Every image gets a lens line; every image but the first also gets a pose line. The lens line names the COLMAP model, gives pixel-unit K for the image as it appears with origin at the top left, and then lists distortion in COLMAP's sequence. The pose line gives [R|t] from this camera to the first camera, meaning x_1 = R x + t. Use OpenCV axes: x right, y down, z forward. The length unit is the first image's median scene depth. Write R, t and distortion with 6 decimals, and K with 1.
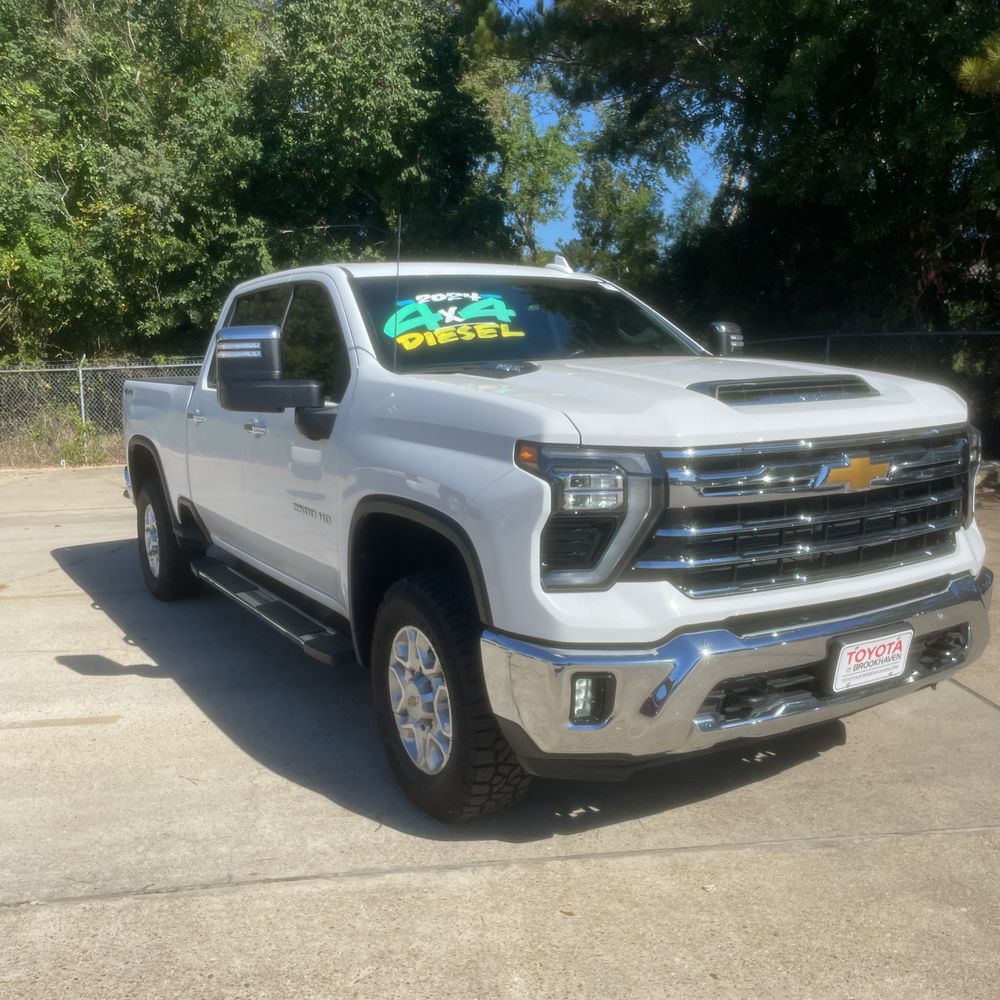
lens RADIAL K [[1029.5, 0, 500.0], [0, 1029.5, 500.0], [0, 0, 1]] dist [0.076630, -0.103138]
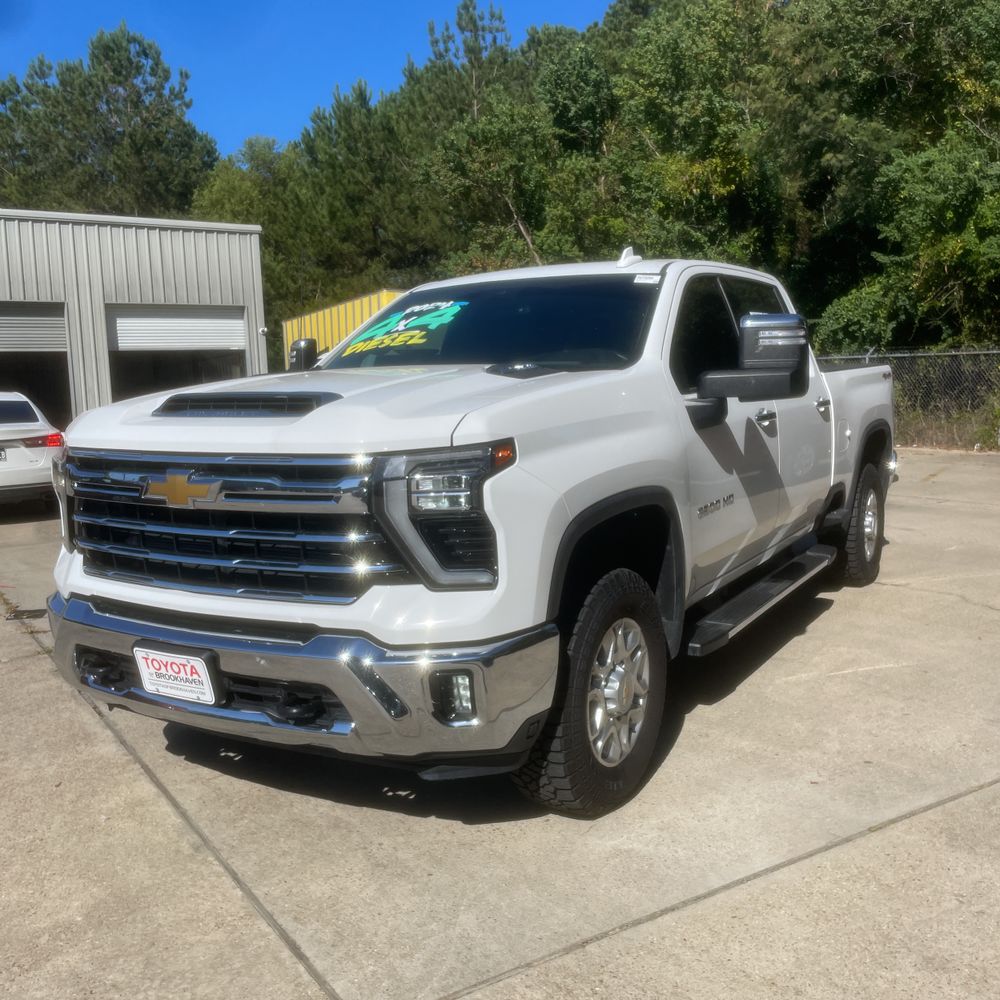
lens RADIAL K [[1009.9, 0, 487.6], [0, 1009.9, 489.7], [0, 0, 1]] dist [0.058925, -0.053399]
pose [[0.459024, 0.117179, -0.880662, 0.251876], [-0.102461, 0.991632, 0.078539, -0.025083], [0.882496, 0.054182, 0.467189, 0.148533]]
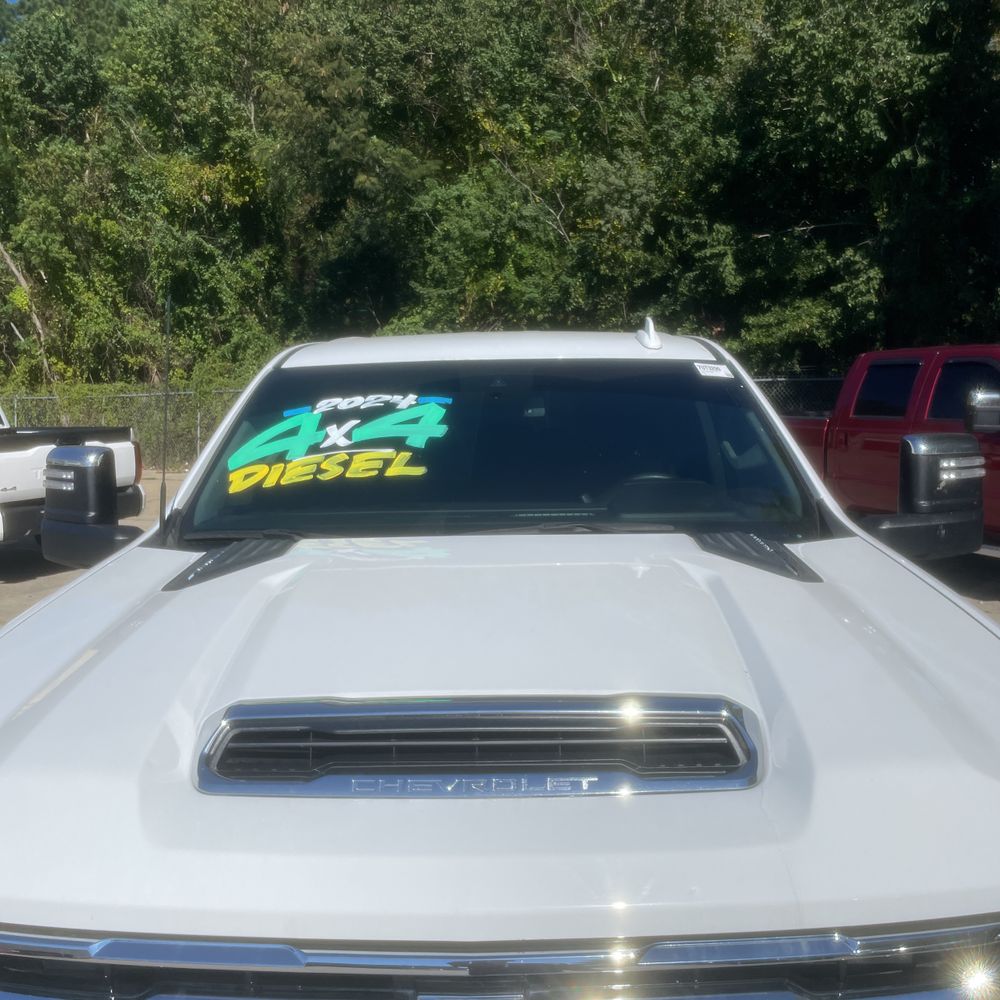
lens RADIAL K [[1018.9, 0, 481.7], [0, 1018.9, 521.8], [0, 0, 1]] dist [0.066722, -0.100931]
pose [[0.841343, 0.091886, -0.532635, 0.096672], [-0.077153, 0.995769, 0.049912, -0.041992], [0.534967, -0.000899, 0.844872, 0.129607]]
